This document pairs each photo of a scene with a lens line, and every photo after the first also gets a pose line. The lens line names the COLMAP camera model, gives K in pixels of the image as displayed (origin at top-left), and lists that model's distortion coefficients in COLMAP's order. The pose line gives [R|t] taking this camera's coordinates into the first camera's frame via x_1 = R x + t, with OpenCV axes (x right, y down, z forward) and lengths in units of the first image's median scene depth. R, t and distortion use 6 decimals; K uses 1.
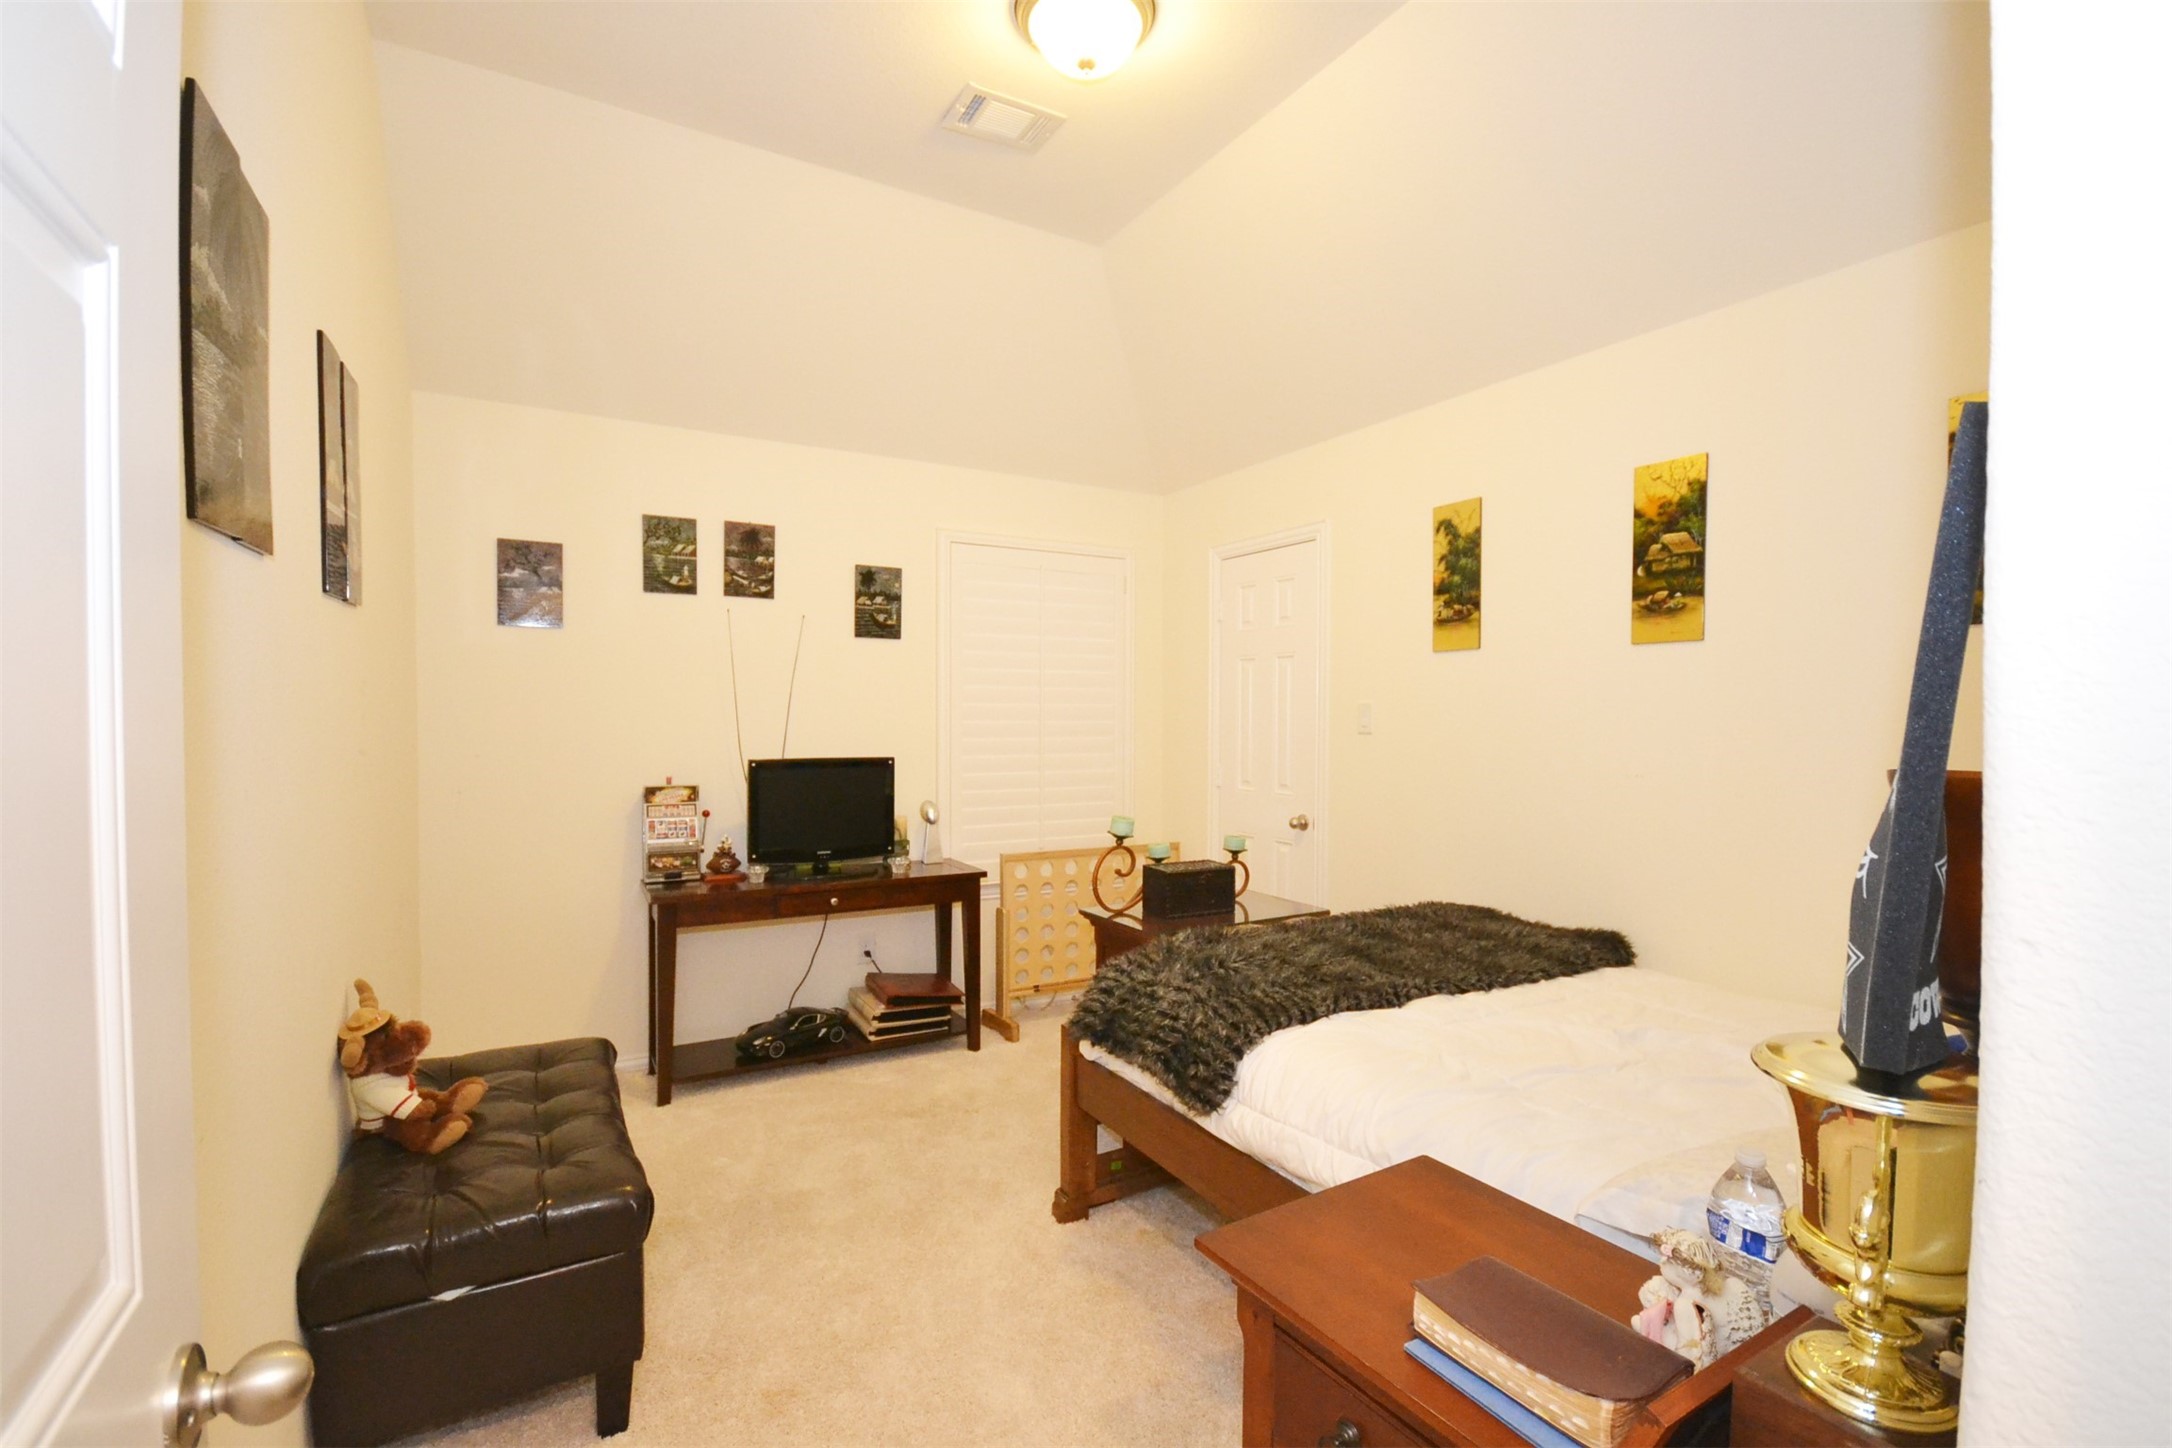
lens RADIAL K [[967.9, 0, 1085.6], [0, 967.9, 734.1], [0, 0, 1]] dist [0.017005, -0.015489]
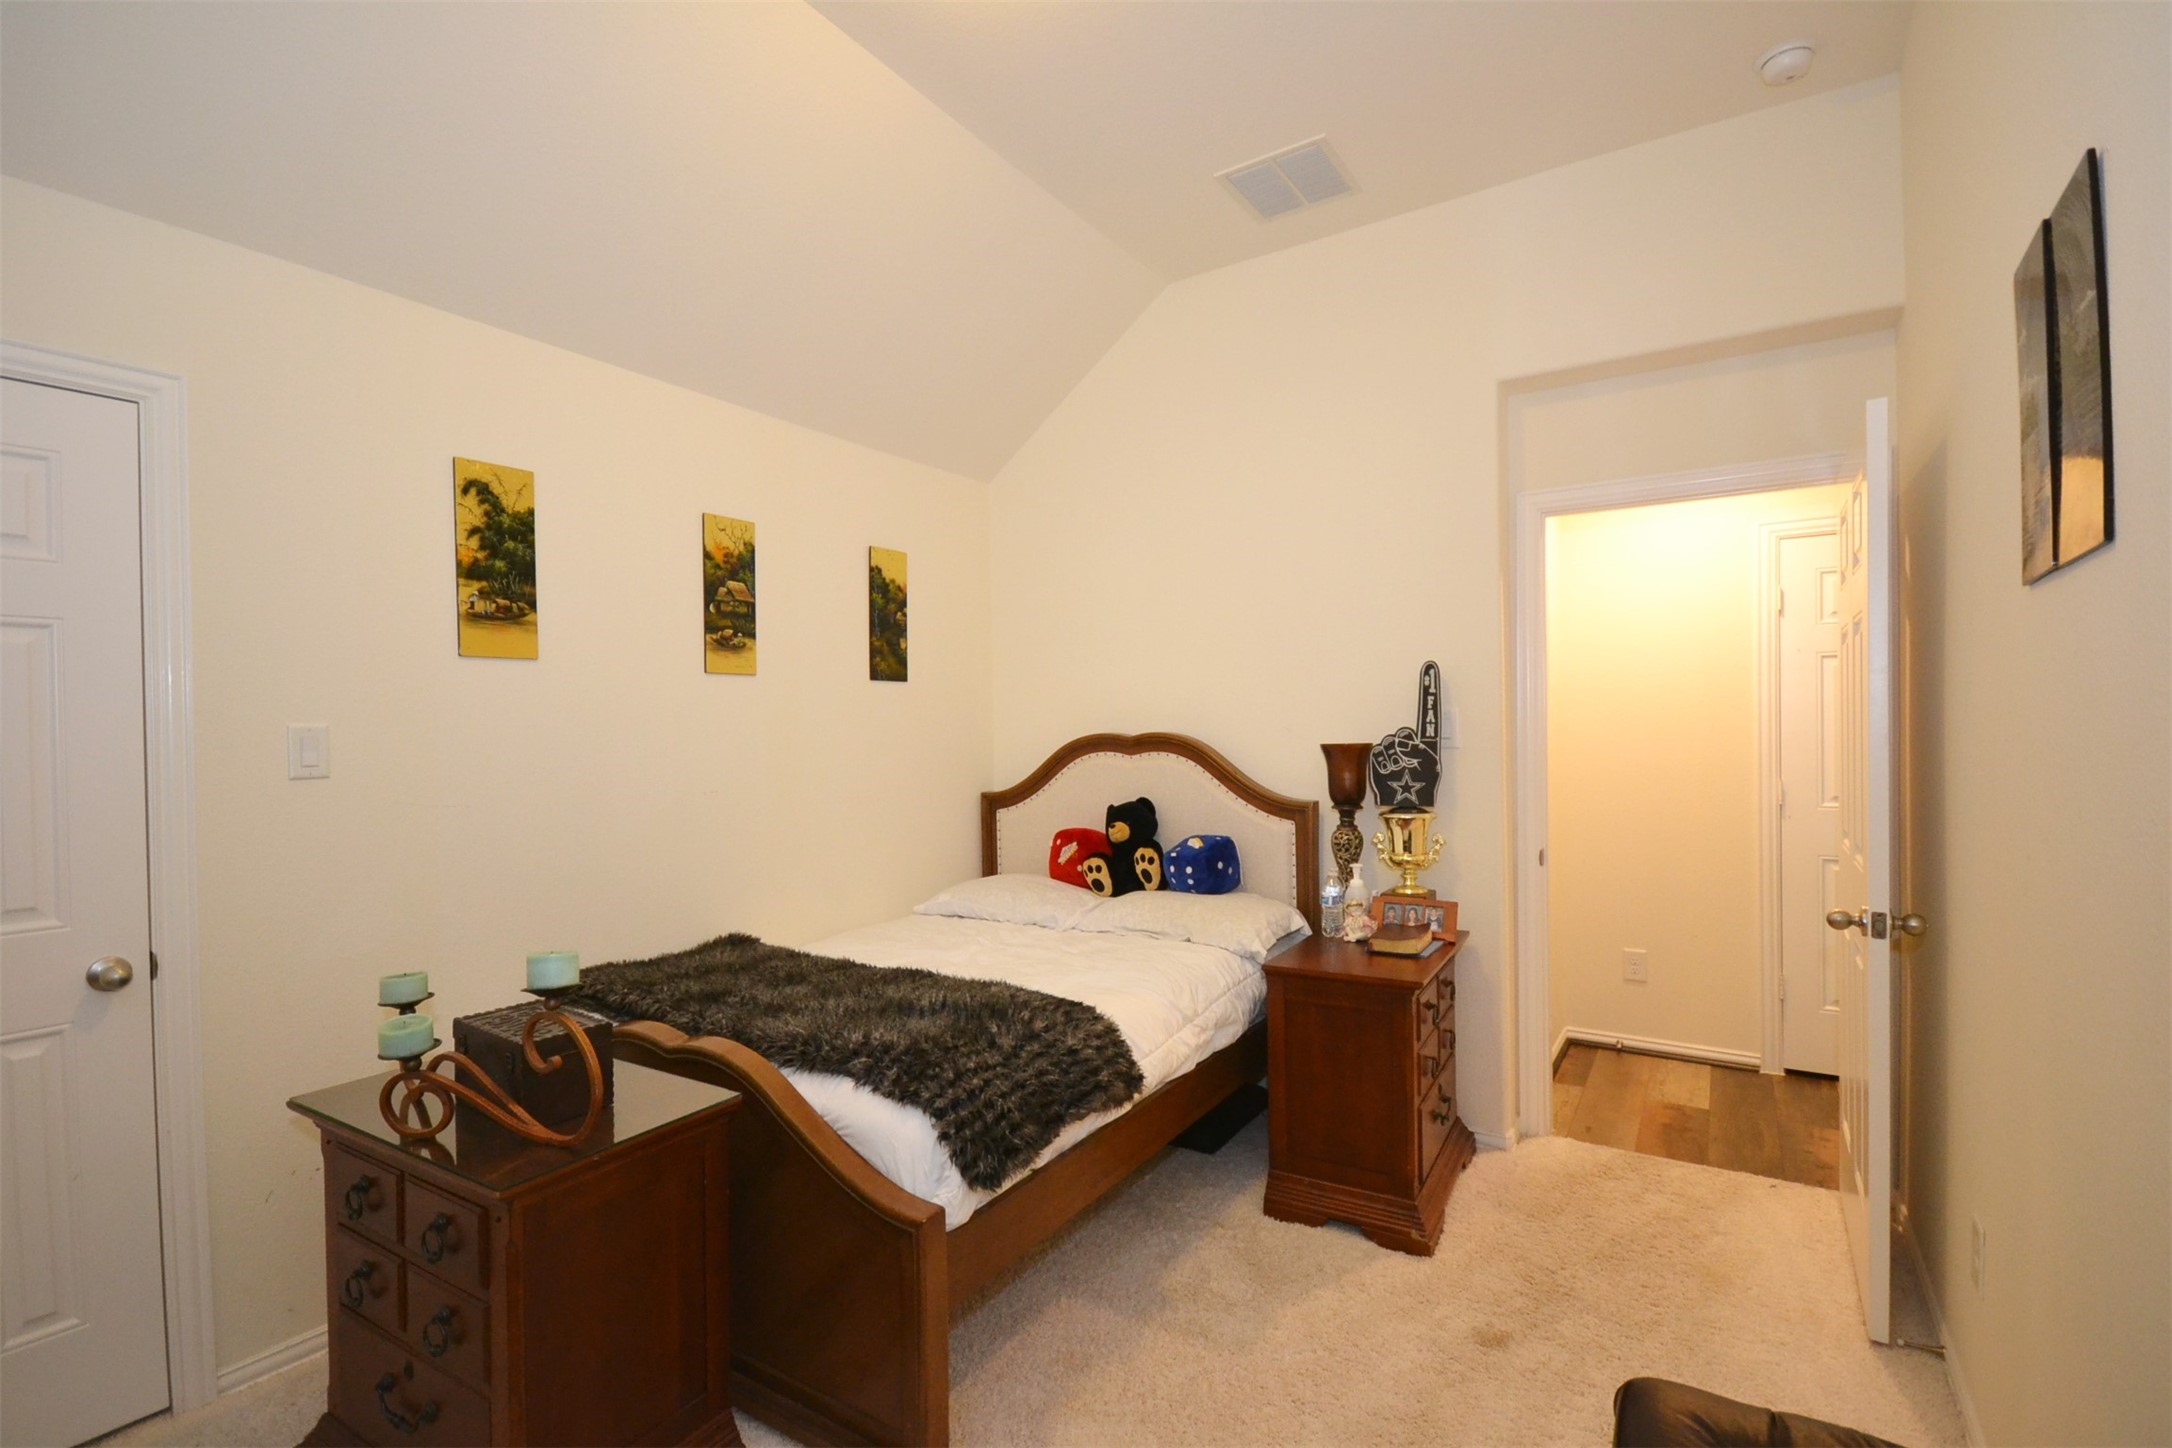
lens RADIAL K [[967.9, 0, 1085.6], [0, 967.9, 734.1], [0, 0, 1]] dist [0.017005, -0.015489]
pose [[-0.437517, -0.001289, 0.899209, -0.611320], [0.033738, 0.999271, 0.017847, -0.028426], [-0.898577, 0.038146, -0.437155, 1.100753]]
